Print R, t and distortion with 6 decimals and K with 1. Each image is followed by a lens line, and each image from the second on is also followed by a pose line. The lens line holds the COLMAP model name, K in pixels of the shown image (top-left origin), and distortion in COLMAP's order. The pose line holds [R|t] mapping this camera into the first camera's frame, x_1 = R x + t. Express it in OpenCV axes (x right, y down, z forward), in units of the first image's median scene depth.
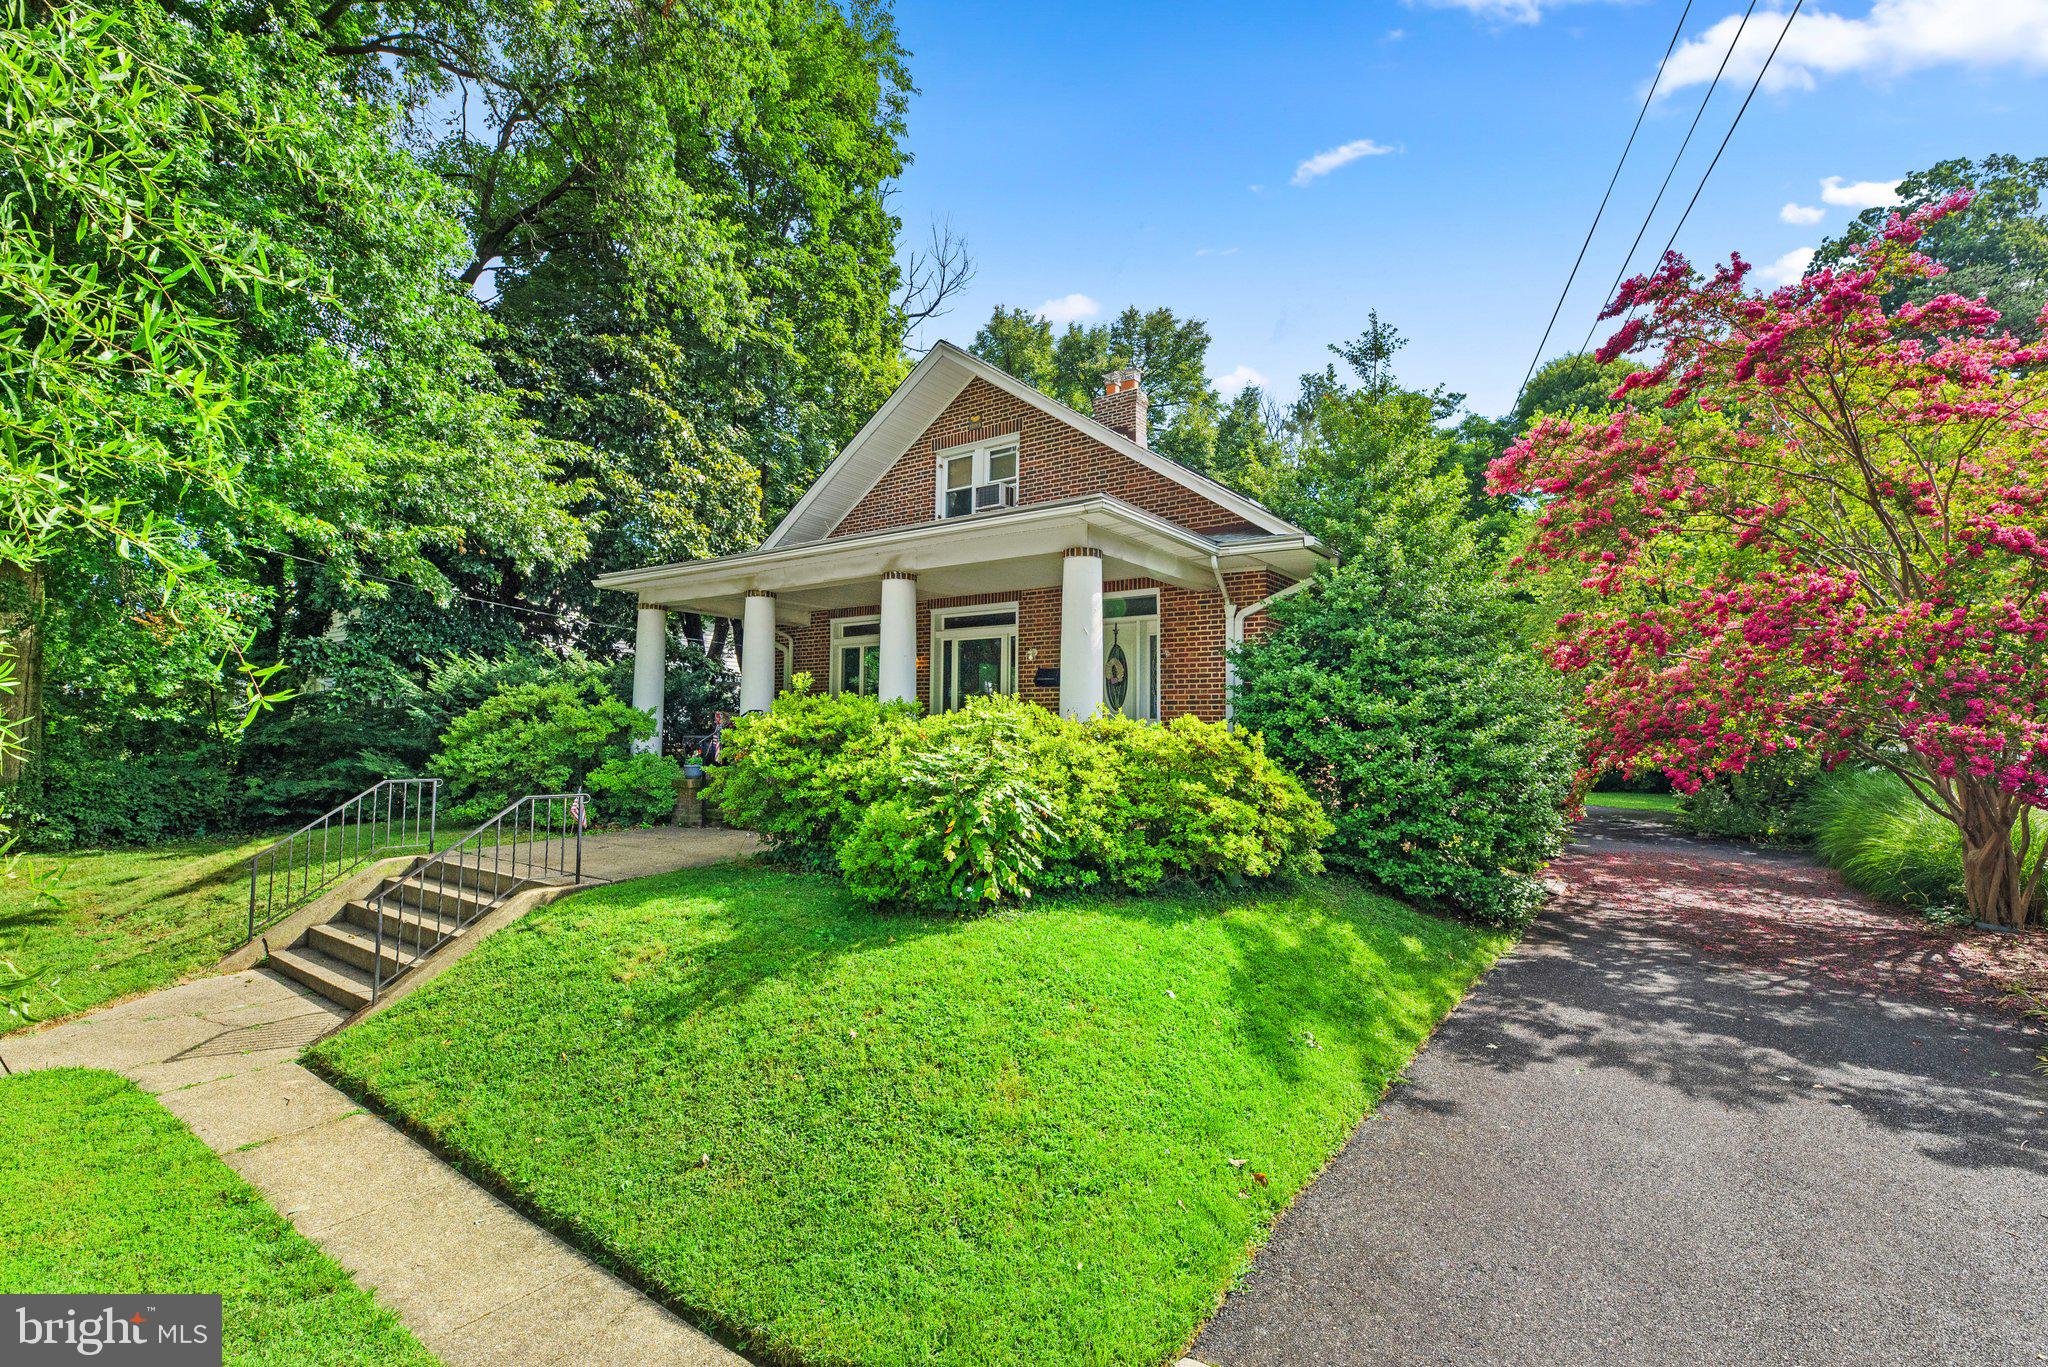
lens RADIAL K [[934.7, 0, 1024.9], [0, 934.7, 688.0], [0, 0, 1]] dist [0.005176, 0.002158]
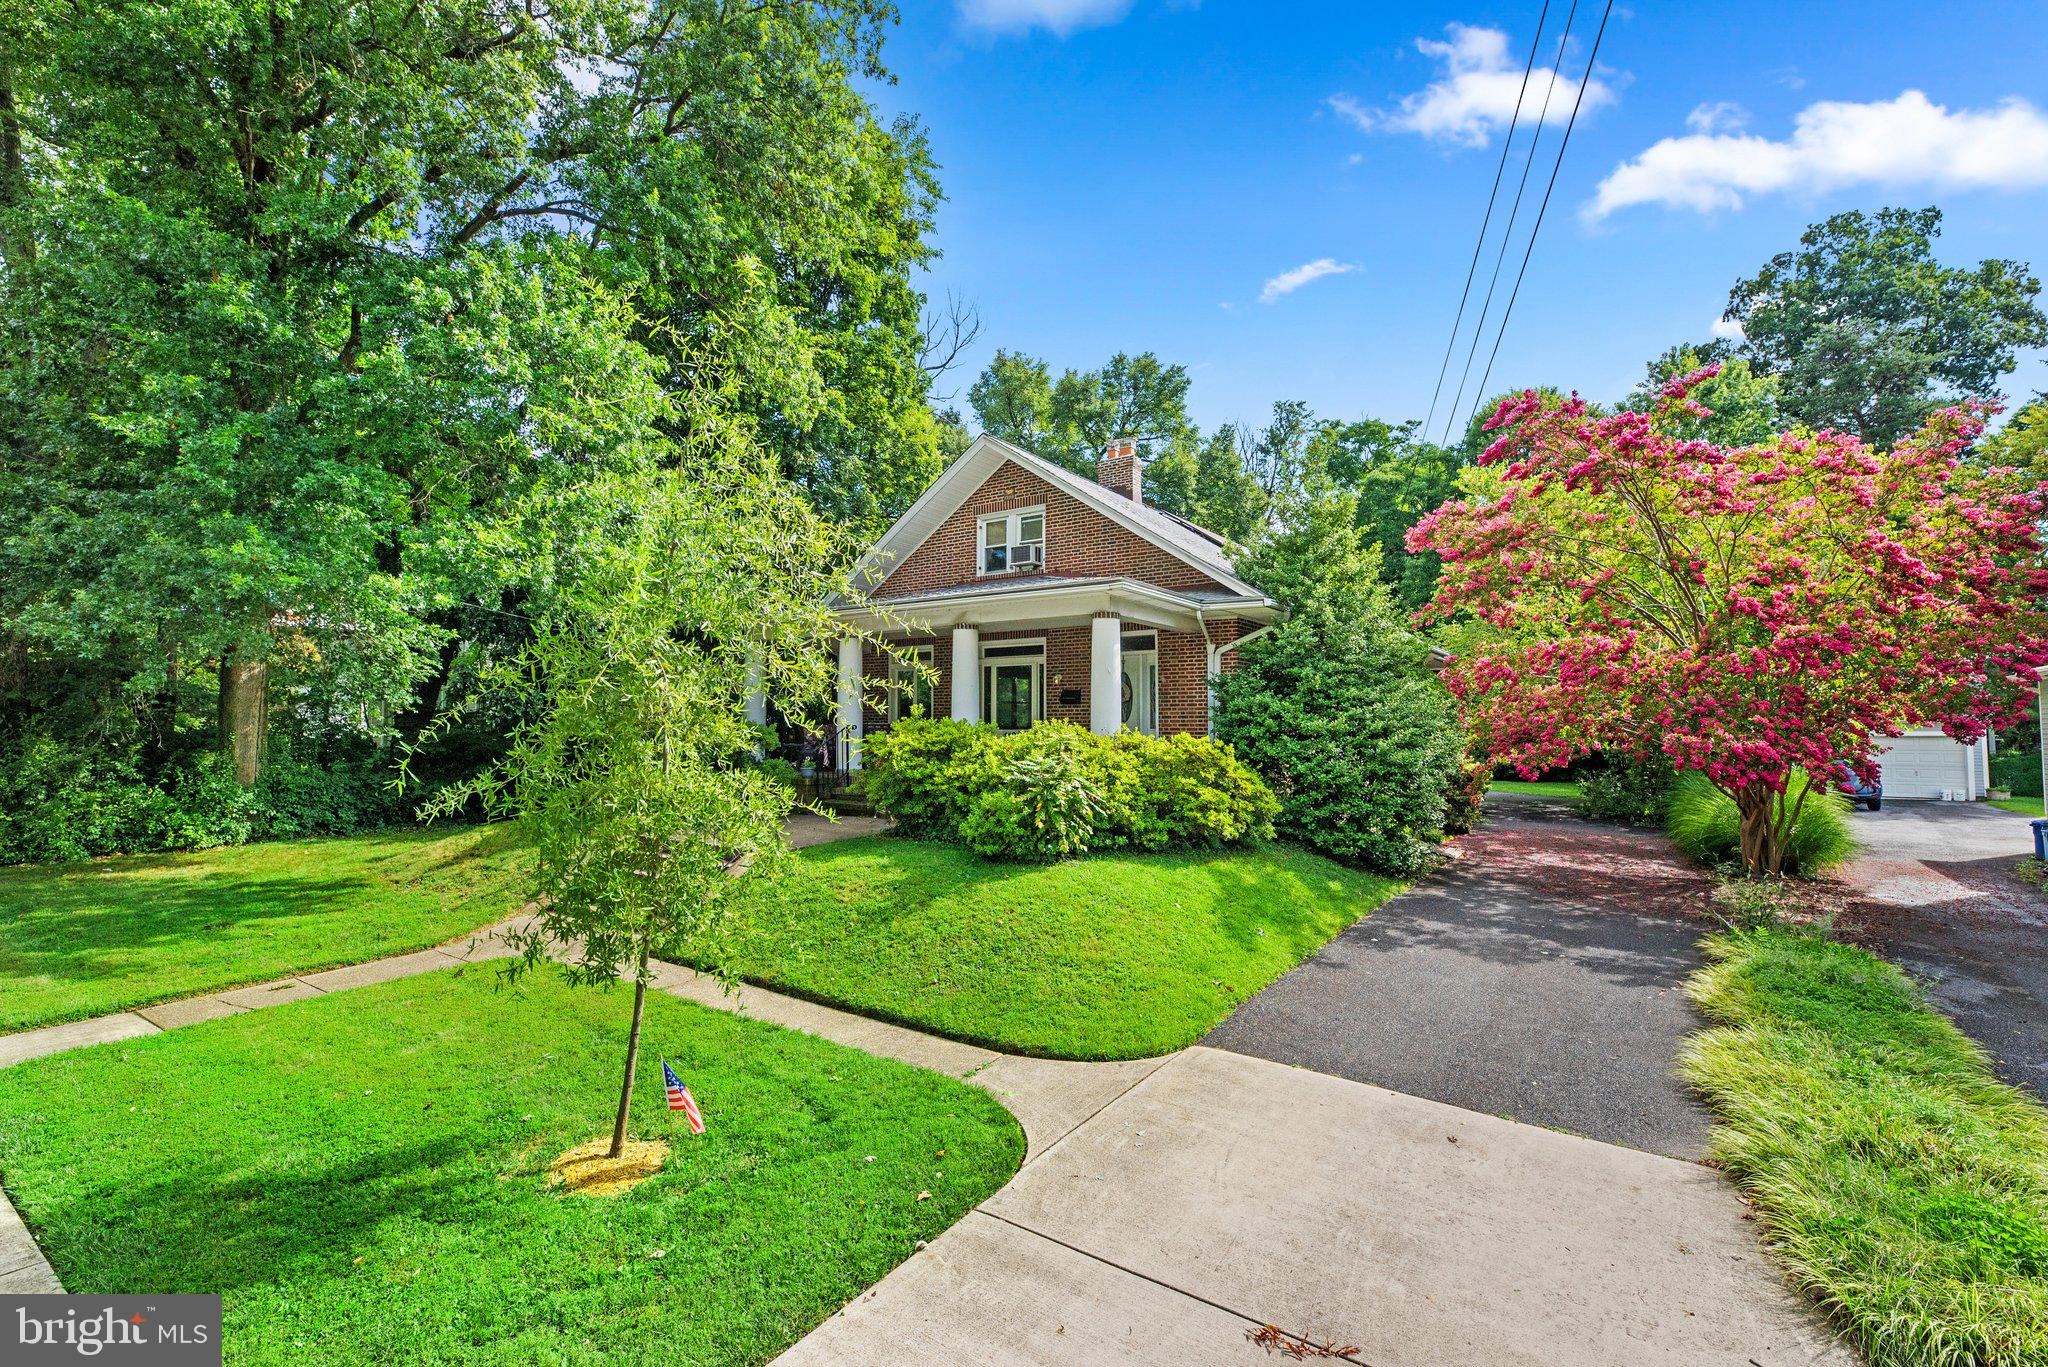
lens RADIAL K [[934.7, 0, 1024.3], [0, 934.7, 681.6], [0, 0, 1]] dist [0.005176, 0.002158]
pose [[0.999783, -0.007184, 0.019575, -0.086979], [0.007216, 0.999973, -0.001545, -0.041727], [-0.019563, 0.001686, 0.999807, -0.390837]]
